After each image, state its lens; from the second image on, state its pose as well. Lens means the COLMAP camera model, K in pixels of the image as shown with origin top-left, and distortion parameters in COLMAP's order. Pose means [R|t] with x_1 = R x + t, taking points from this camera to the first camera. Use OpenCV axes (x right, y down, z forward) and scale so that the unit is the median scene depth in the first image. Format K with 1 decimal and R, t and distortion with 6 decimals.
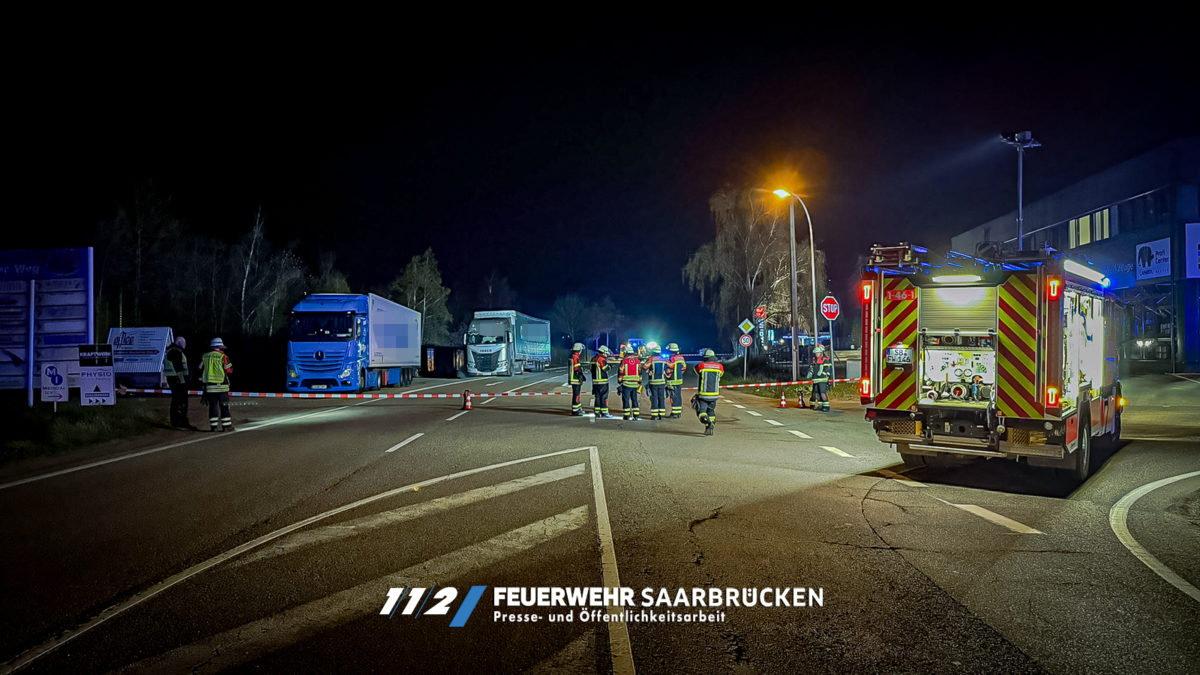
lens RADIAL K [[850.1, 0, 600.0], [0, 850.1, 337.5], [0, 0, 1]] dist [0.000315, -0.000010]
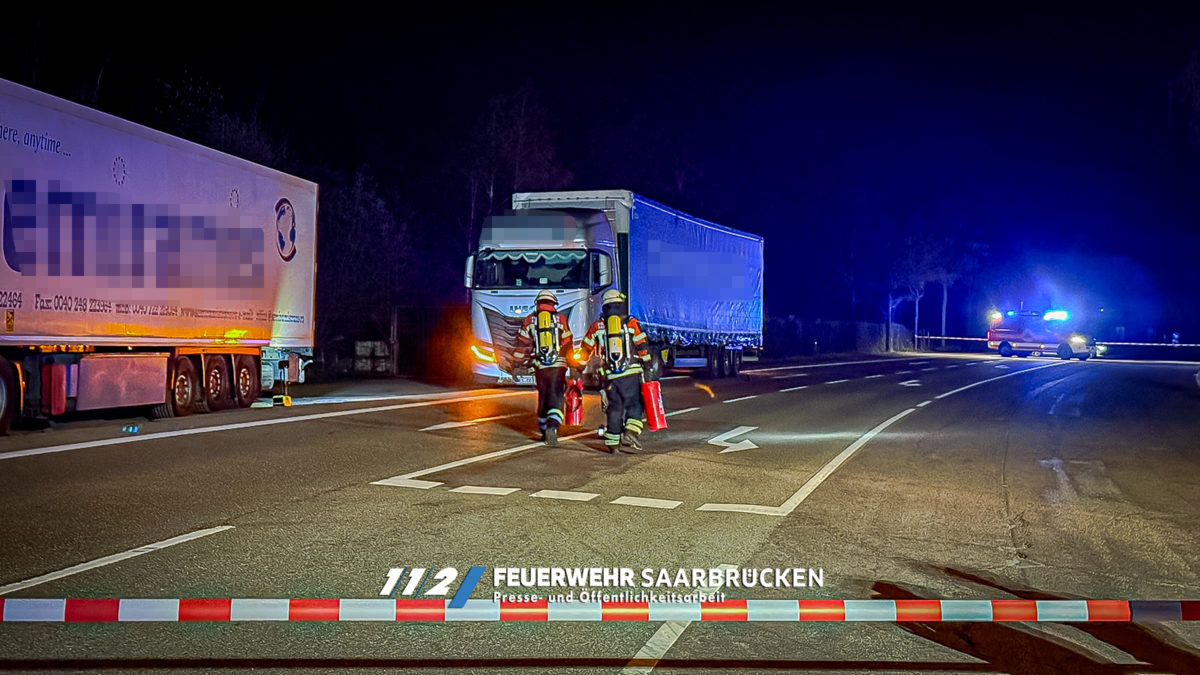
lens RADIAL K [[1677.6, 0, 600.0], [0, 1677.6, 337.5], [0, 0, 1]] dist [0.005209, 0.017369]
pose [[0.978995, 0.034486, -0.200945, 0.020442], [-0.030028, 0.999232, 0.025192, 0.009242], [0.201659, -0.018629, 0.979279, 0.374233]]
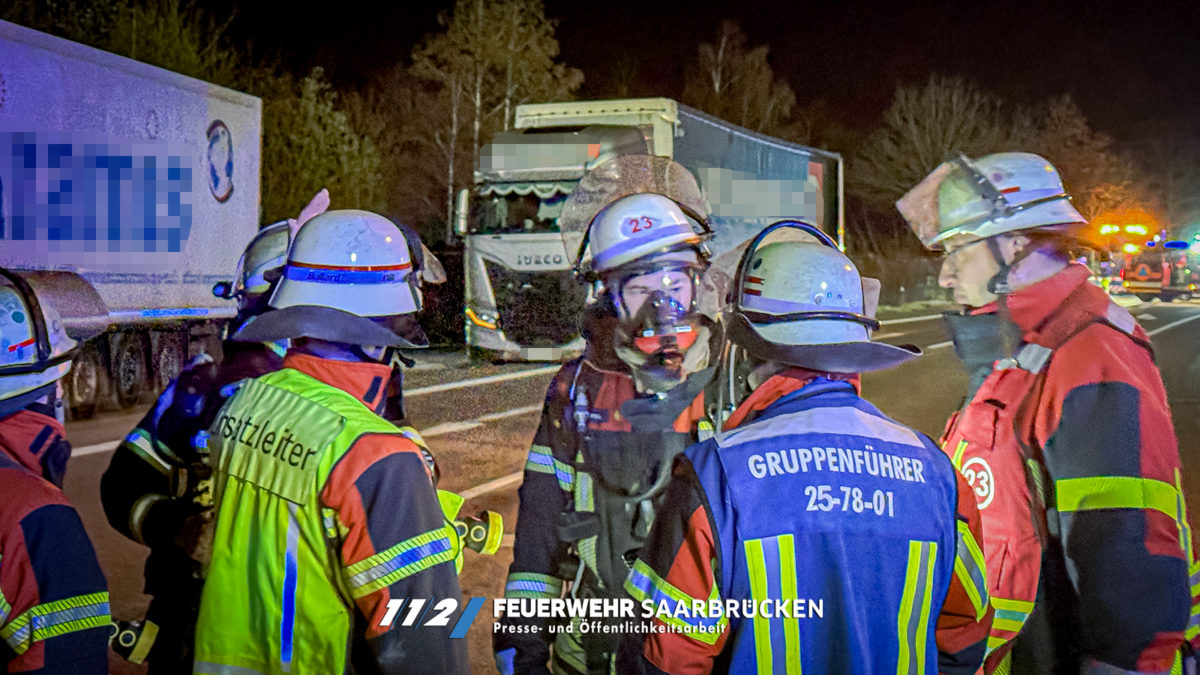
lens RADIAL K [[2106.8, 0, 600.0], [0, 2106.8, 337.5], [0, 0, 1]] dist [-0.020352, -0.077938]
pose [[0.978198, 0.023658, -0.206324, 0.007461], [-0.012863, 0.998485, 0.053507, 0.005240], [0.207277, -0.049686, 0.977020, 0.403118]]
